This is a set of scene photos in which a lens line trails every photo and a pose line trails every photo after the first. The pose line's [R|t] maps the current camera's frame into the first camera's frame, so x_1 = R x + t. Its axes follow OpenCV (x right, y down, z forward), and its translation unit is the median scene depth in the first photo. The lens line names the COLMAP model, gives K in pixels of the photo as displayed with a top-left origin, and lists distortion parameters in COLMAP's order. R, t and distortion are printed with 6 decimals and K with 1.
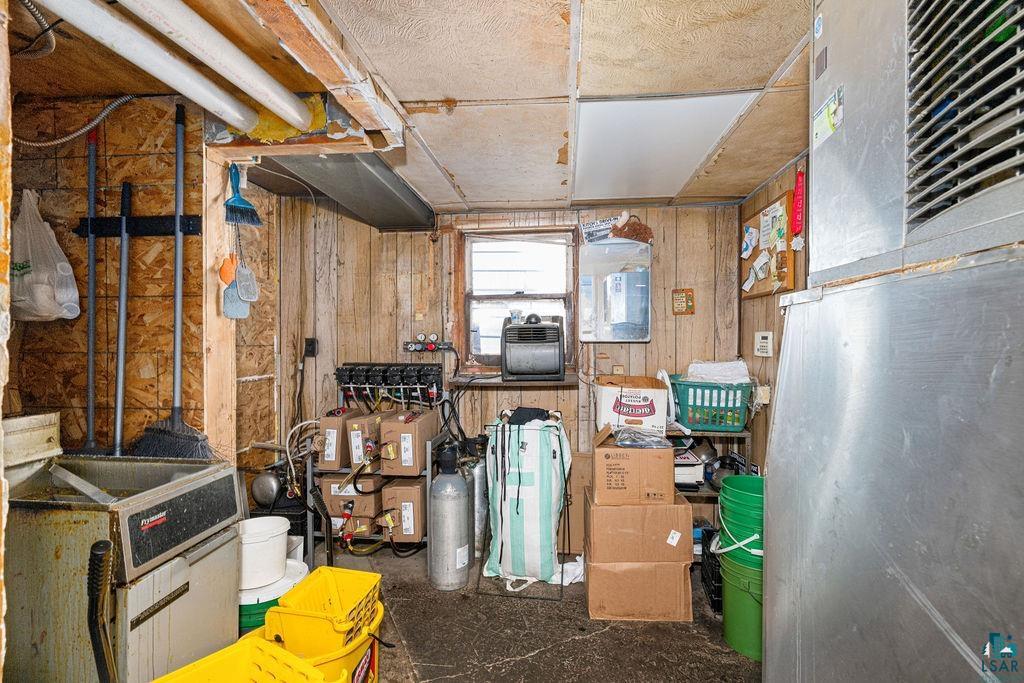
lens RADIAL K [[491.2, 0, 512.0], [0, 491.2, 339.6], [0, 0, 1]] dist [-0.000201, 0.000226]
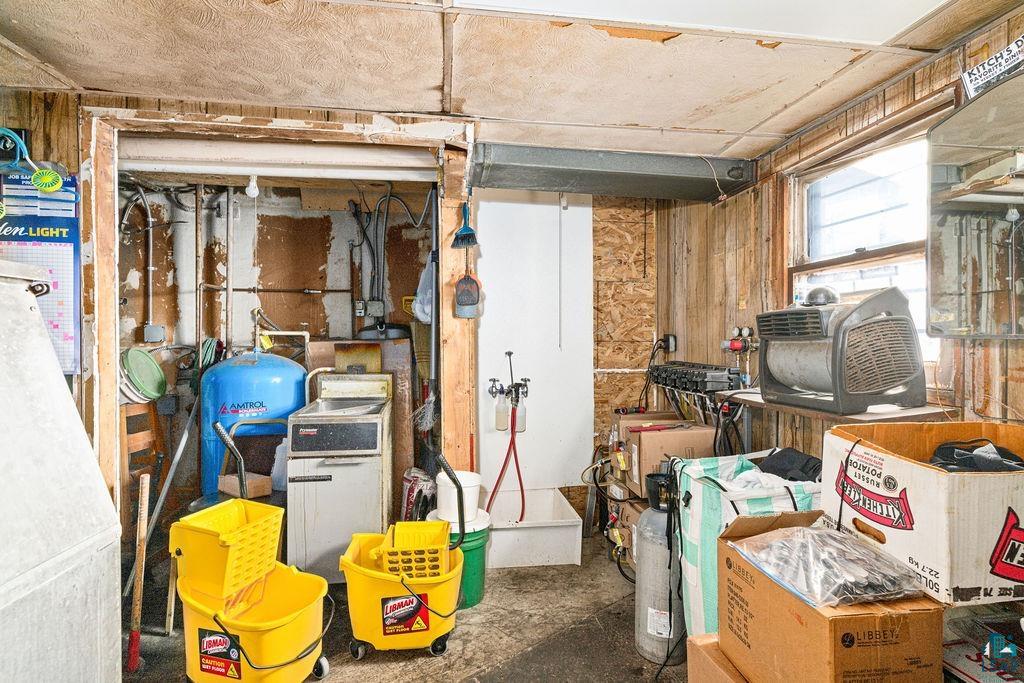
lens RADIAL K [[491.2, 0, 511.4], [0, 491.2, 340.1], [0, 0, 1]] dist [-0.000201, 0.000226]
pose [[0.239998, 0.007559, -0.970744, 0.463129], [-0.004382, 0.999968, 0.006703, 0.003953], [0.970764, 0.002645, 0.240023, 0.485554]]
